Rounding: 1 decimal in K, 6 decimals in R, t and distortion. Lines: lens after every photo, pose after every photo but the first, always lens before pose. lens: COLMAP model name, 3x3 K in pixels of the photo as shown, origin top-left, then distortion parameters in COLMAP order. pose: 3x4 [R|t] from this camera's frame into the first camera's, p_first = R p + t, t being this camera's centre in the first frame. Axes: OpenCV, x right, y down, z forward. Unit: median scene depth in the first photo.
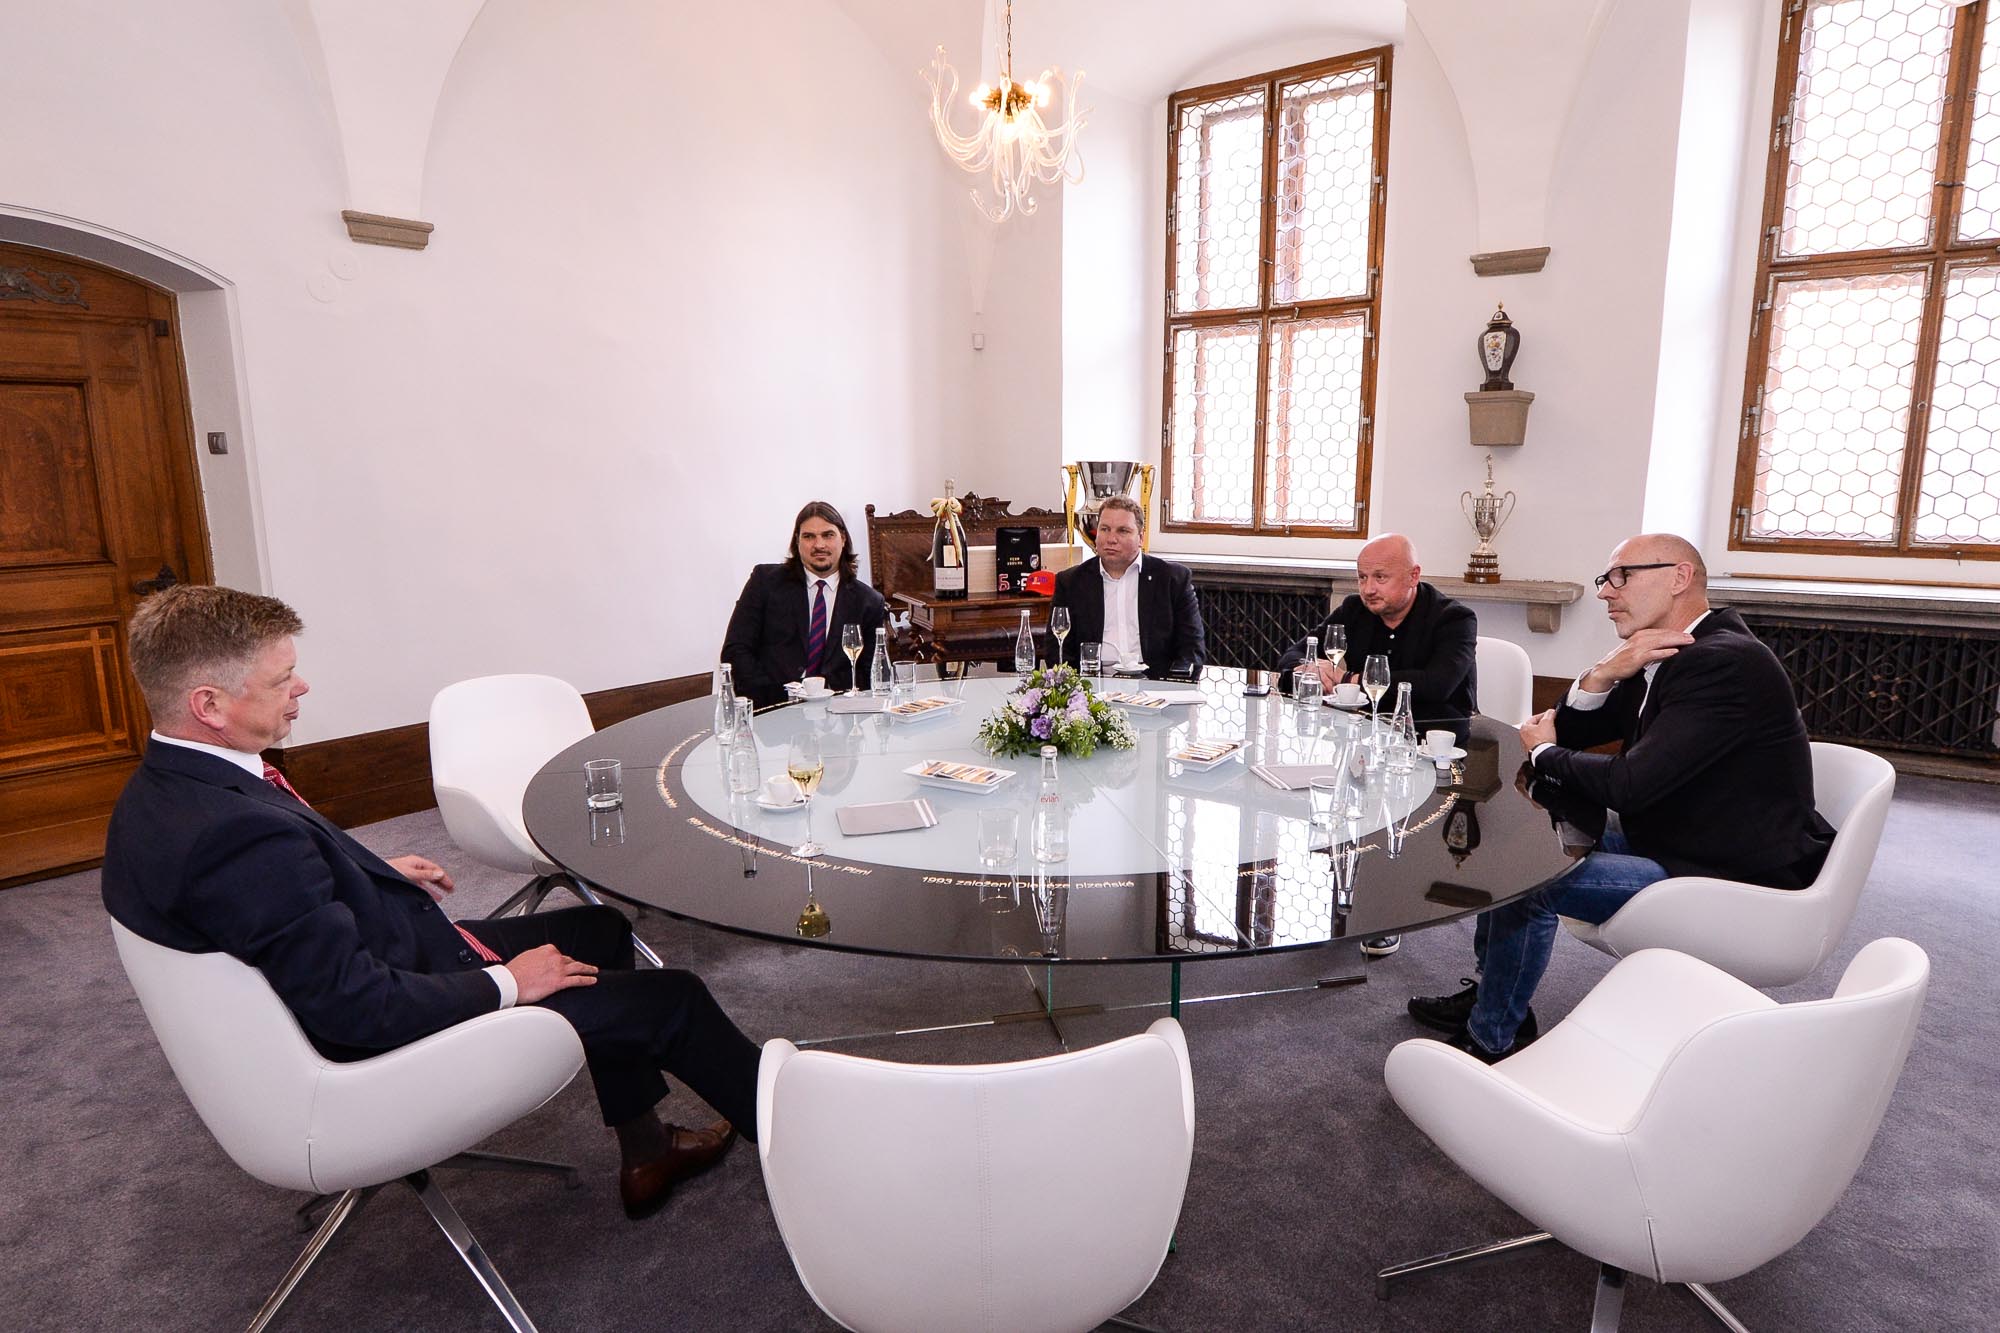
lens RADIAL K [[1096.3, 0, 1006.0], [0, 1096.3, 666.3], [0, 0, 1]] dist [0.002391, -0.009942]
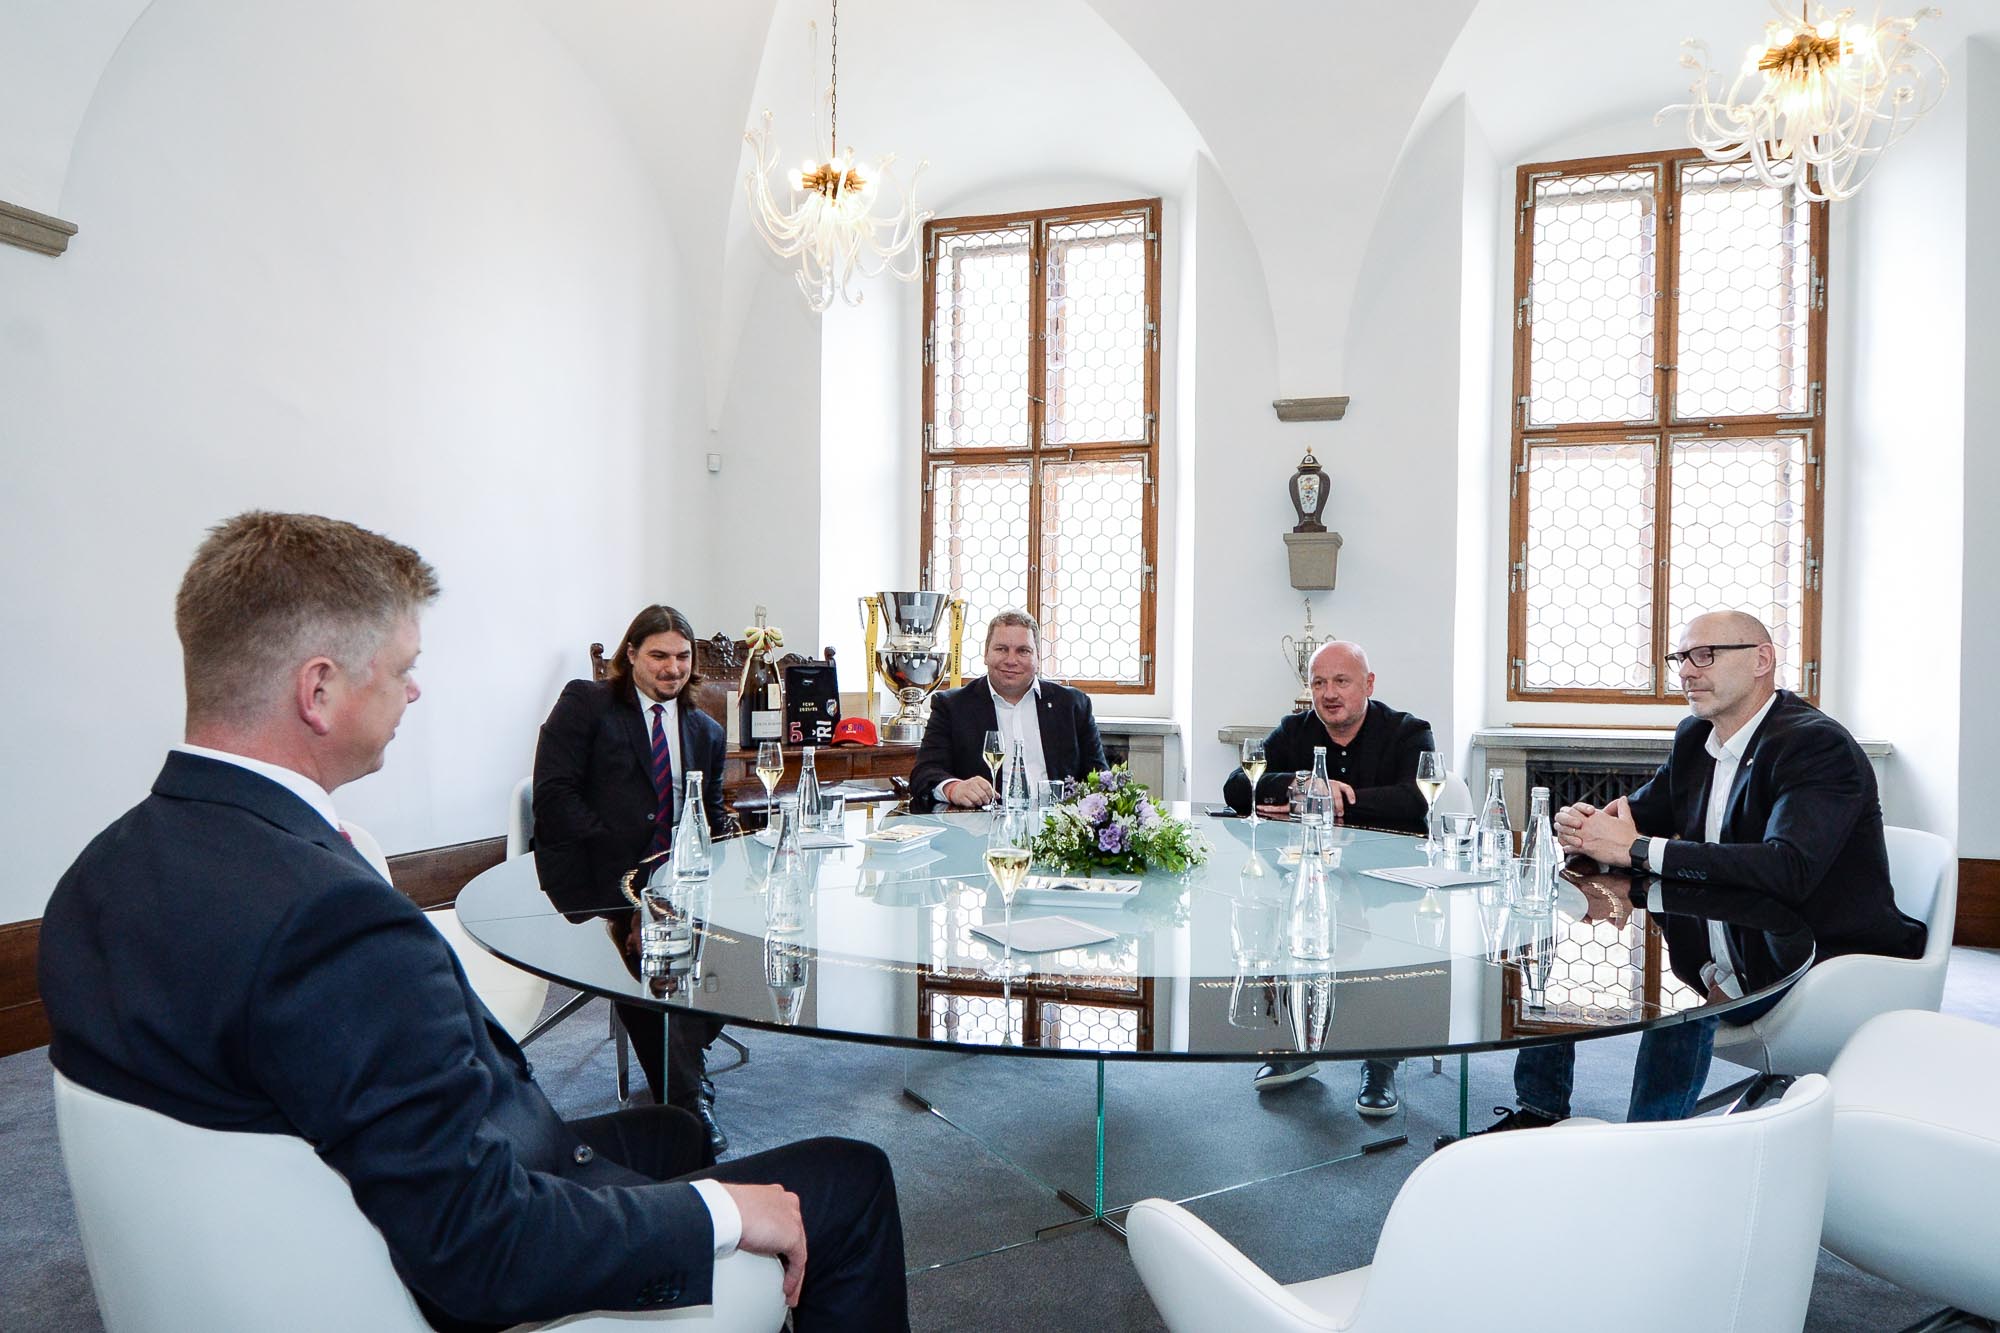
lens RADIAL K [[1254.0, 0, 997.0], [0, 1254.0, 663.7], [0, 0, 1]] dist [0.023708, -0.033781]
pose [[0.947592, 0.016788, 0.319041, -0.160692], [0.038865, 0.985144, -0.167272, 0.036736], [-0.317109, 0.170905, 0.932863, 0.061275]]
